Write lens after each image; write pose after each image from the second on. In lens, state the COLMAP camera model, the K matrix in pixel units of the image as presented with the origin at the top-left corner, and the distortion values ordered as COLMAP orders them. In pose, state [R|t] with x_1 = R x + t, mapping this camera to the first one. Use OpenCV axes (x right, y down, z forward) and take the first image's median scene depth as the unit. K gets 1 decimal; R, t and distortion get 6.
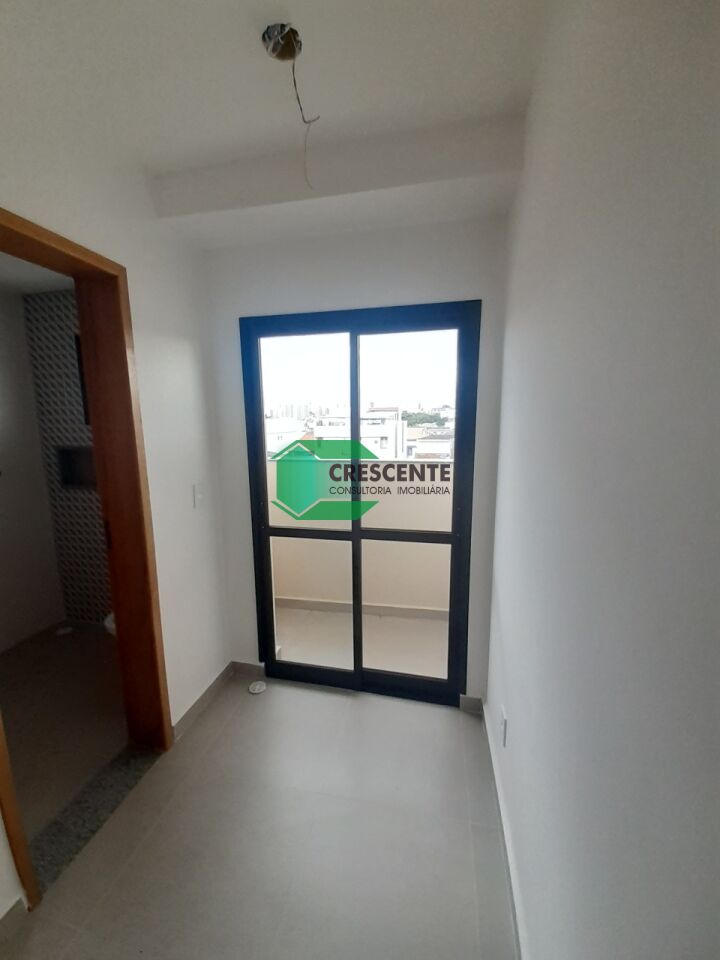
lens RADIAL K [[375.0, 0, 360.0], [0, 375.0, 480.0], [0, 0, 1]] dist [0.025809, -0.018154]
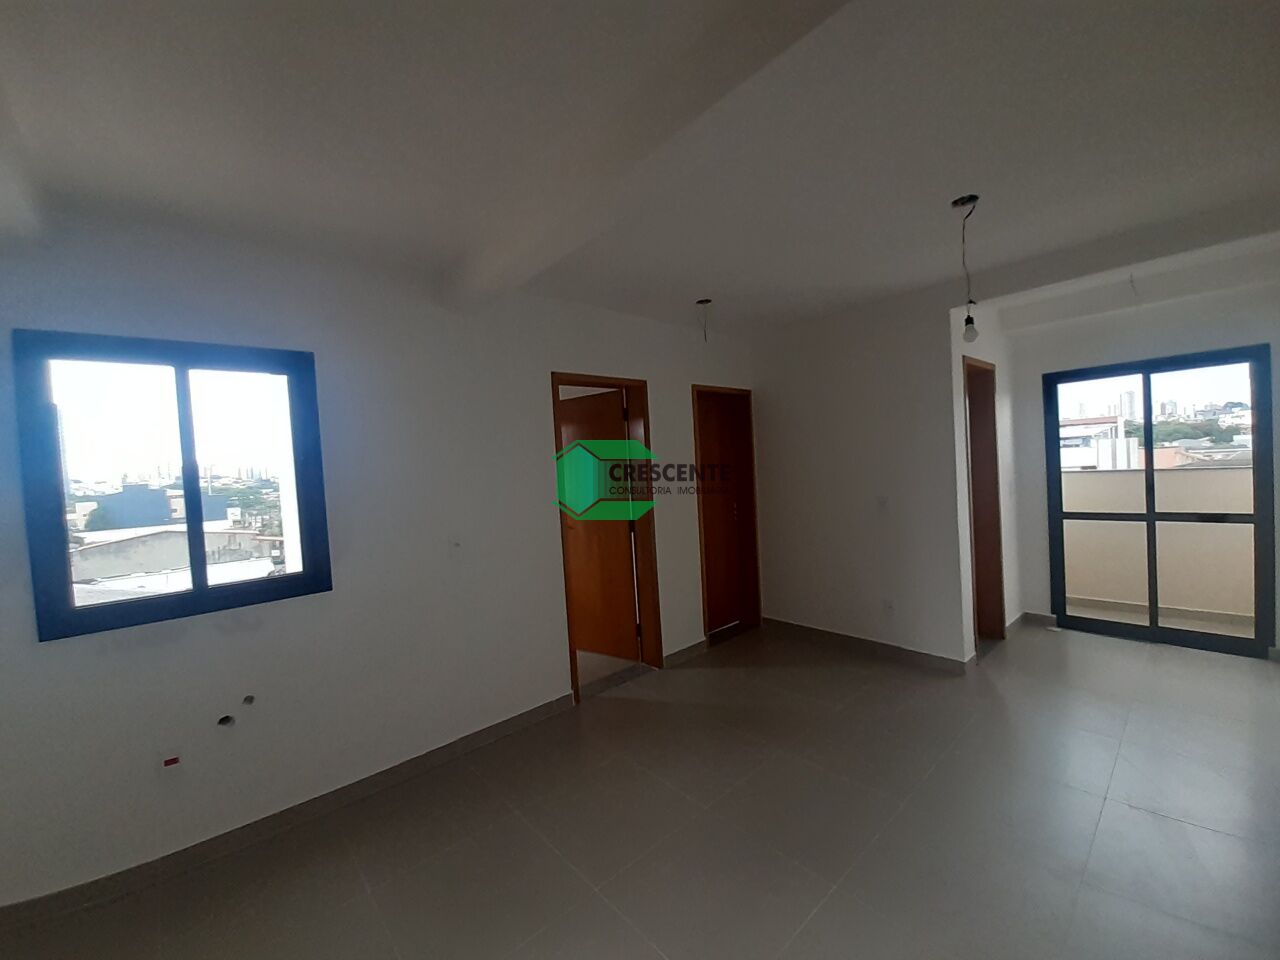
lens RADIAL K [[500.0, 0, 642.9], [0, 500.0, 482.1], [0, 0, 1]] dist [0.025809, -0.018154]
pose [[0.797045, -0.020781, -0.603563, -0.378546], [-0.041376, 0.995180, -0.088905, 0.263010], [0.602501, 0.095834, 0.792343, -1.575842]]
